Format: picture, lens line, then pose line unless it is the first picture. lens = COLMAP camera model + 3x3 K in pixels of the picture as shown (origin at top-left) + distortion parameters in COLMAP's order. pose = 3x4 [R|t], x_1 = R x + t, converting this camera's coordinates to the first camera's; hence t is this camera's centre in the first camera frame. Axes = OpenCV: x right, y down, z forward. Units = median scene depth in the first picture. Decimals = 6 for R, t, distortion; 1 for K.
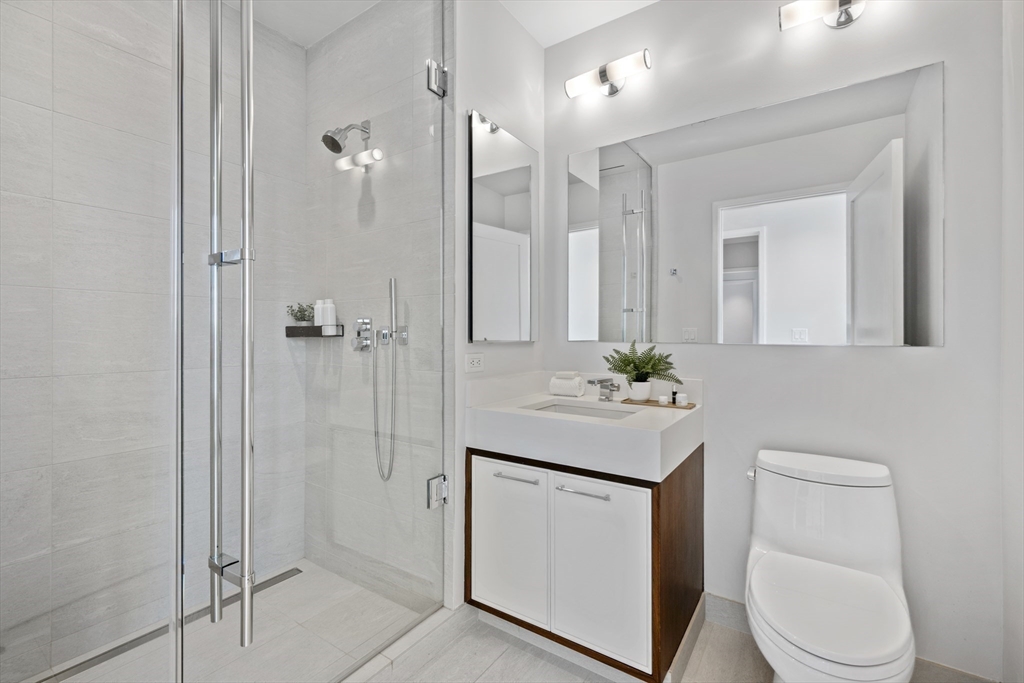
lens RADIAL K [[429.9, 0, 503.2], [0, 429.9, 342.4], [0, 0, 1]] dist [-0.003544, -0.000223]
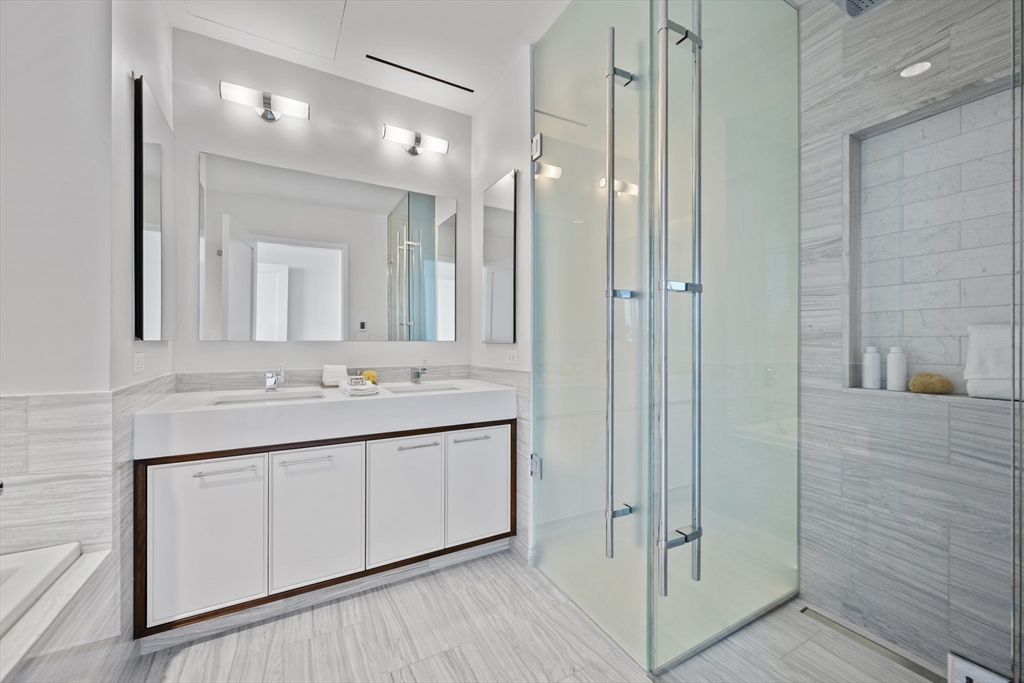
lens RADIAL K [[401.9, 0, 509.6], [0, 401.9, 343.1], [0, 0, 1]] dist [-0.005579, 0.000684]
pose [[0.422816, -0.002529, 0.906212, -0.448337], [-0.003216, 0.999986, 0.004291, 0.001441], [-0.906210, -0.004728, 0.422802, -0.021659]]
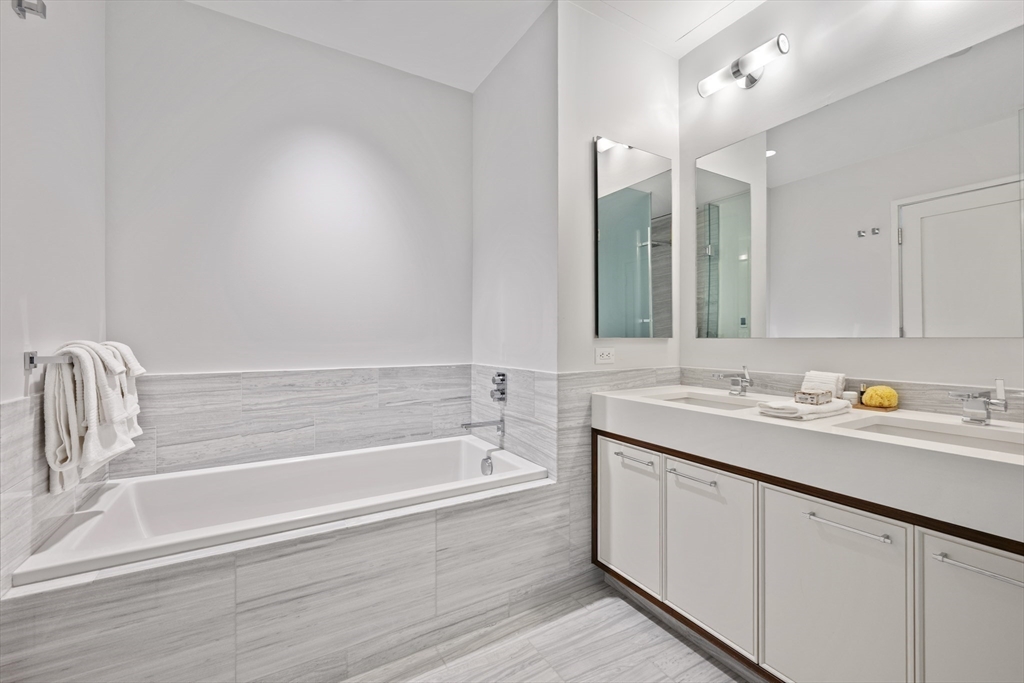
lens RADIAL K [[429.9, 0, 522.2], [0, 429.9, 335.7], [0, 0, 1]] dist [-0.003544, -0.000223]
pose [[0.913945, -0.004971, -0.405808, 0.187722], [0.002740, 0.999978, -0.006077, 0.001932], [0.405829, 0.004442, 0.913938, -0.120716]]
